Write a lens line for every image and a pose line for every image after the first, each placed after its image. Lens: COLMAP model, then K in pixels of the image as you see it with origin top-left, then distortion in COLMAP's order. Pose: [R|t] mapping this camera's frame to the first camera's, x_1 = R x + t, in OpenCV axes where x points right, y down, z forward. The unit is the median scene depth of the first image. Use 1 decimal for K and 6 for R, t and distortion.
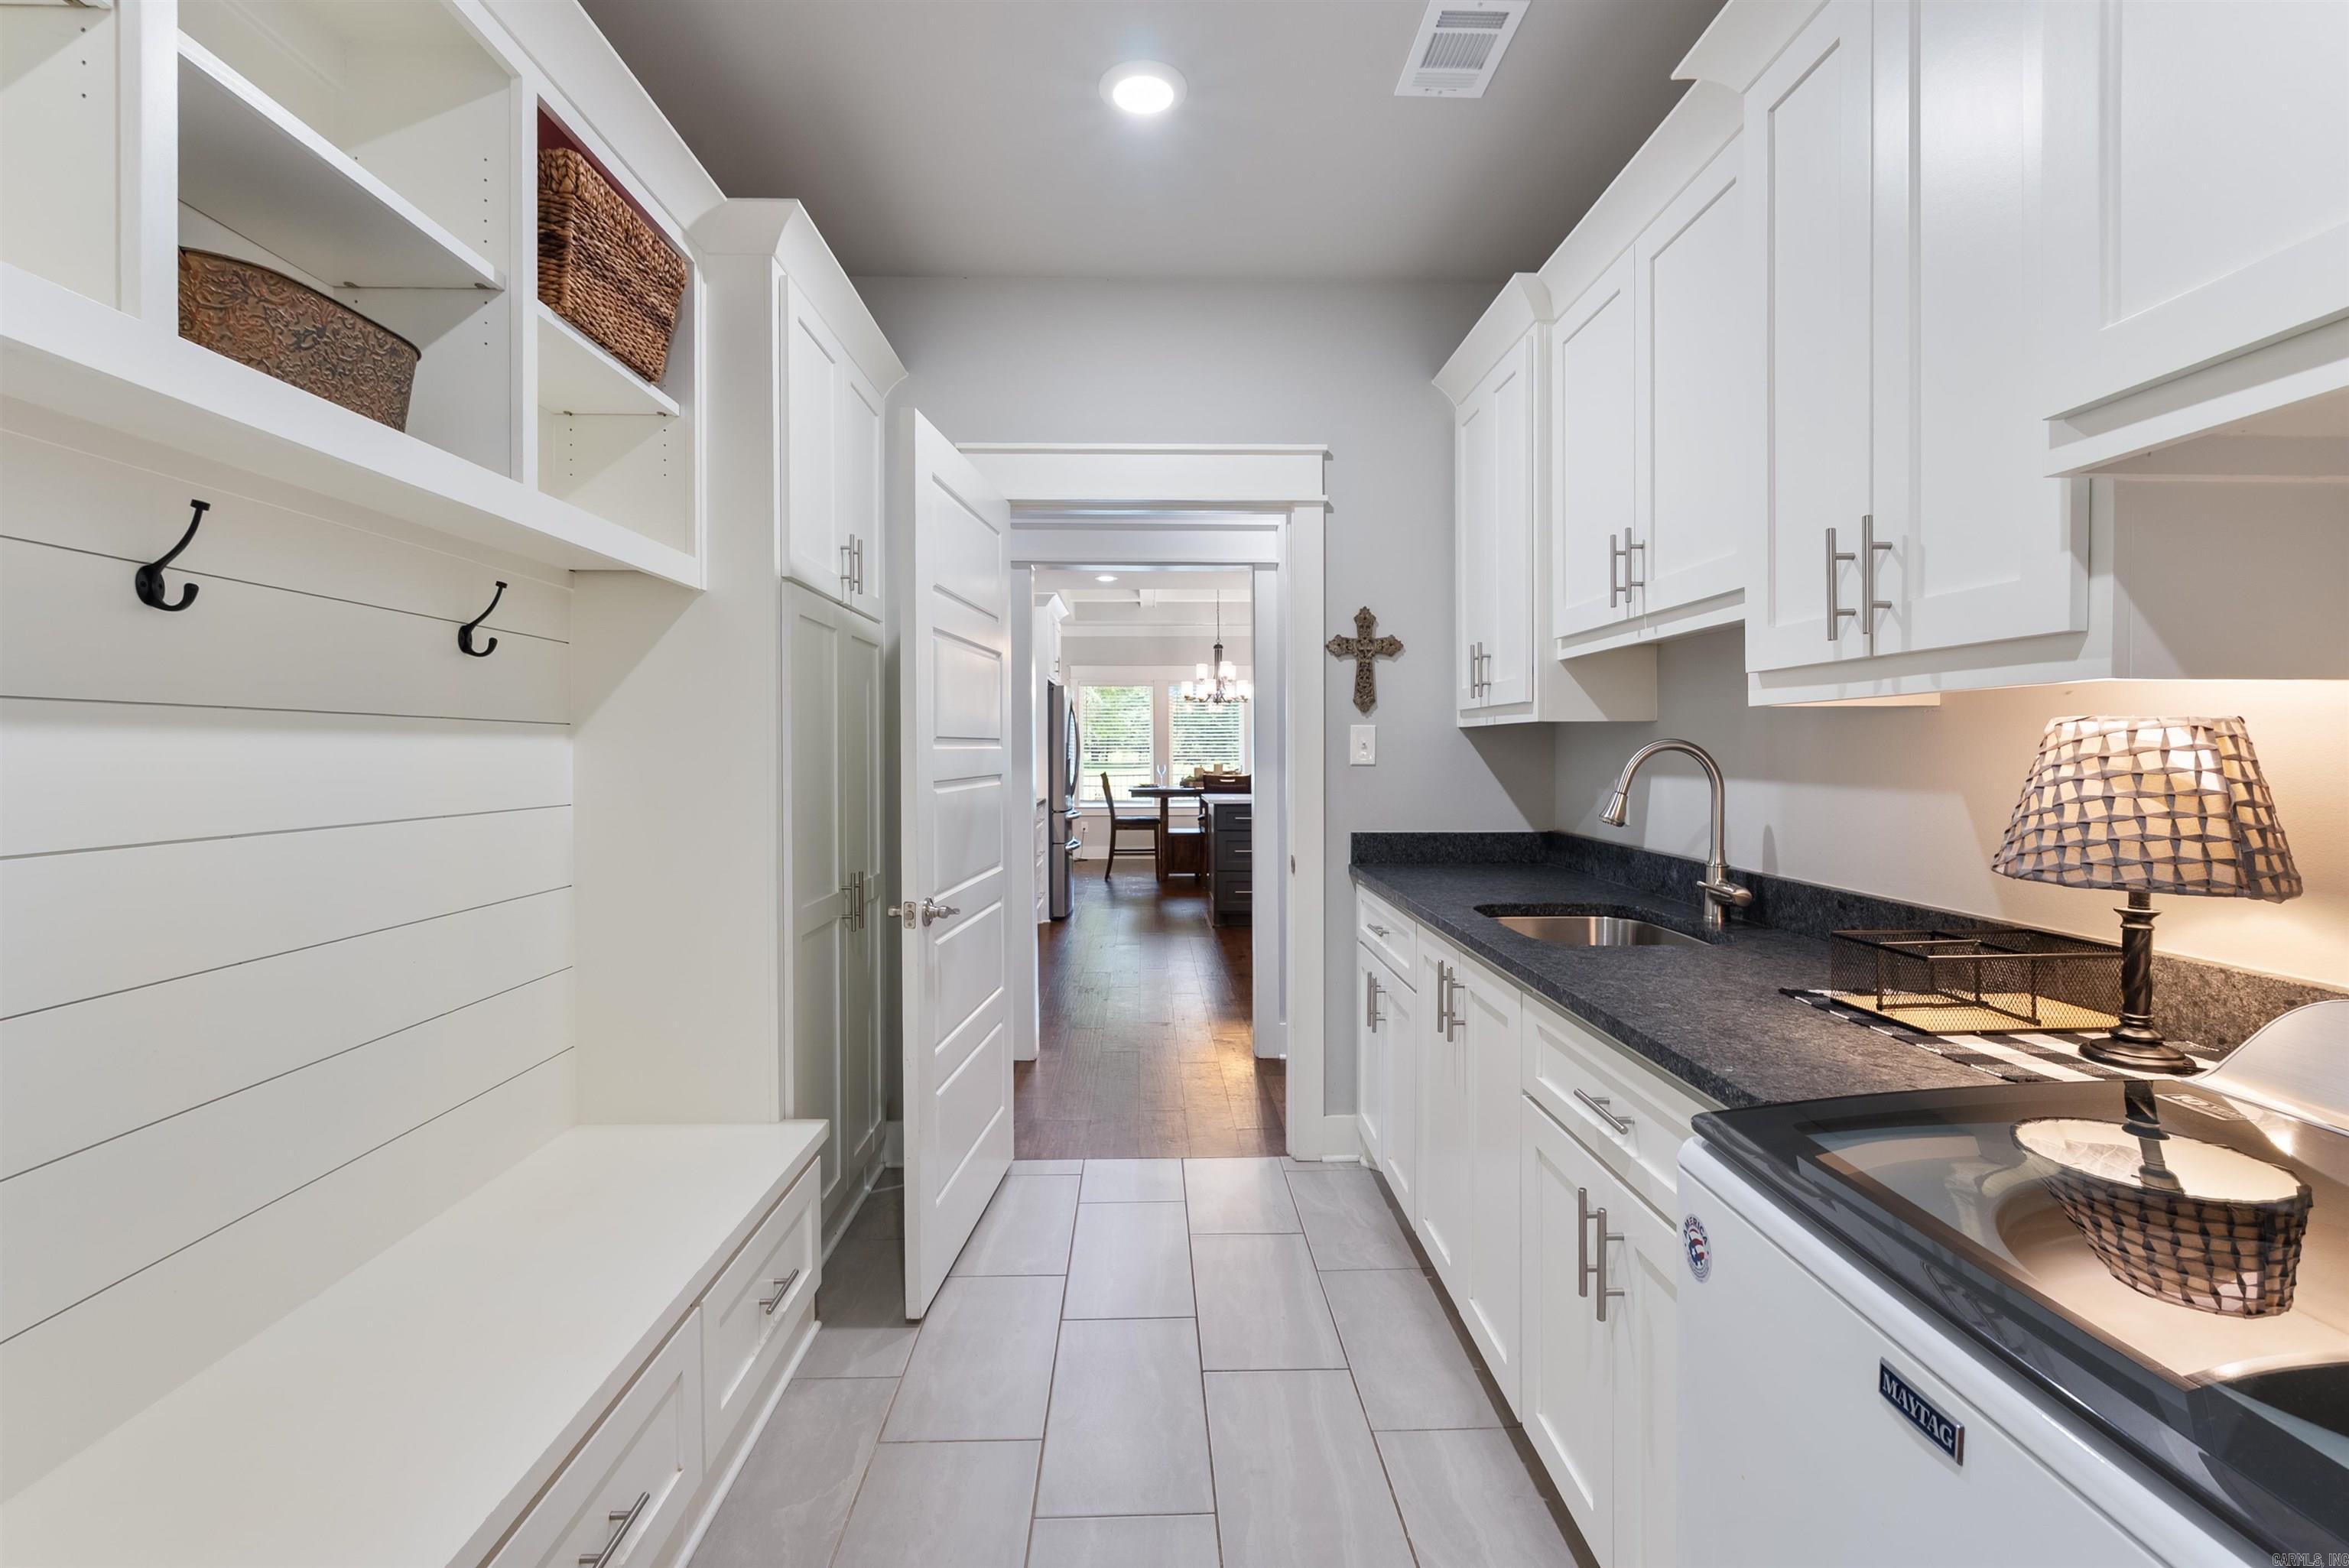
lens RADIAL K [[1032.0, 0, 1176.7], [0, 1032.0, 763.4], [0, 0, 1]] dist [-0.003031, -0.000188]
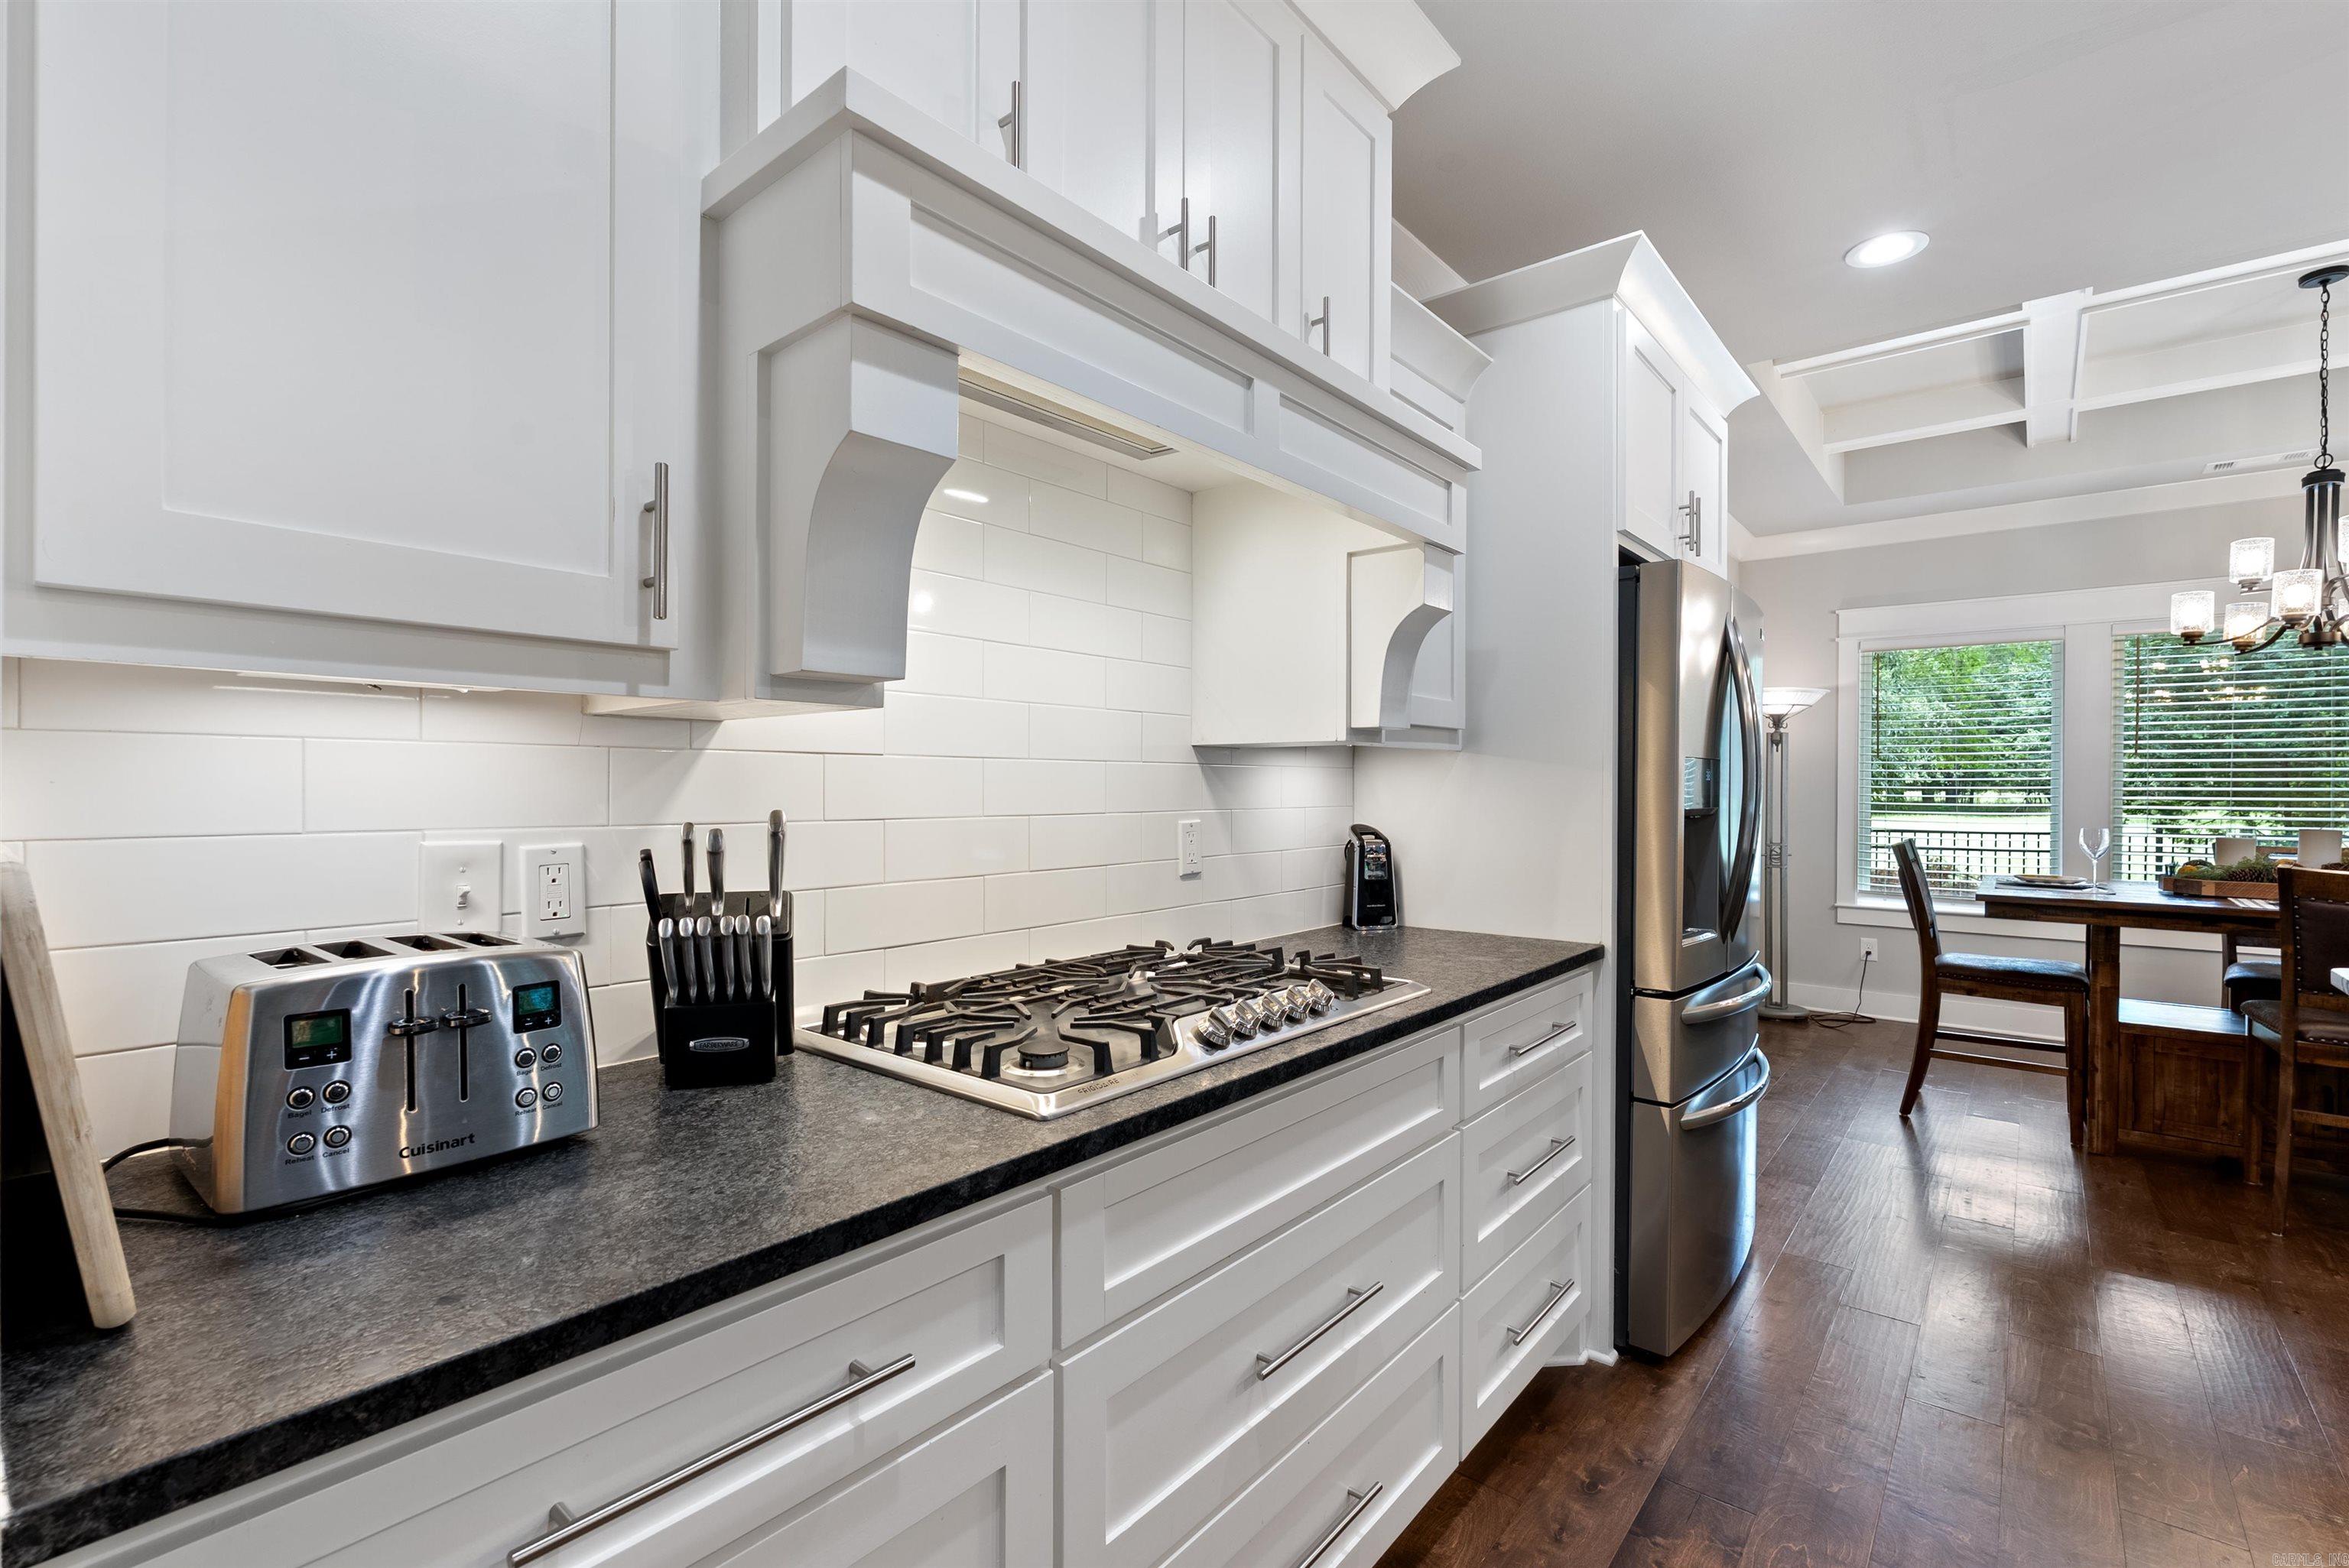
lens RADIAL K [[1032.0, 0, 1195.8], [0, 1032.0, 780.9], [0, 0, 1]] dist [-0.003031, -0.000188]
pose [[0.751519, 0.002727, -0.659706, -0.012865], [-0.013749, 0.999839, -0.011530, -0.007925], [0.659569, 0.017735, 0.751435, 0.521819]]
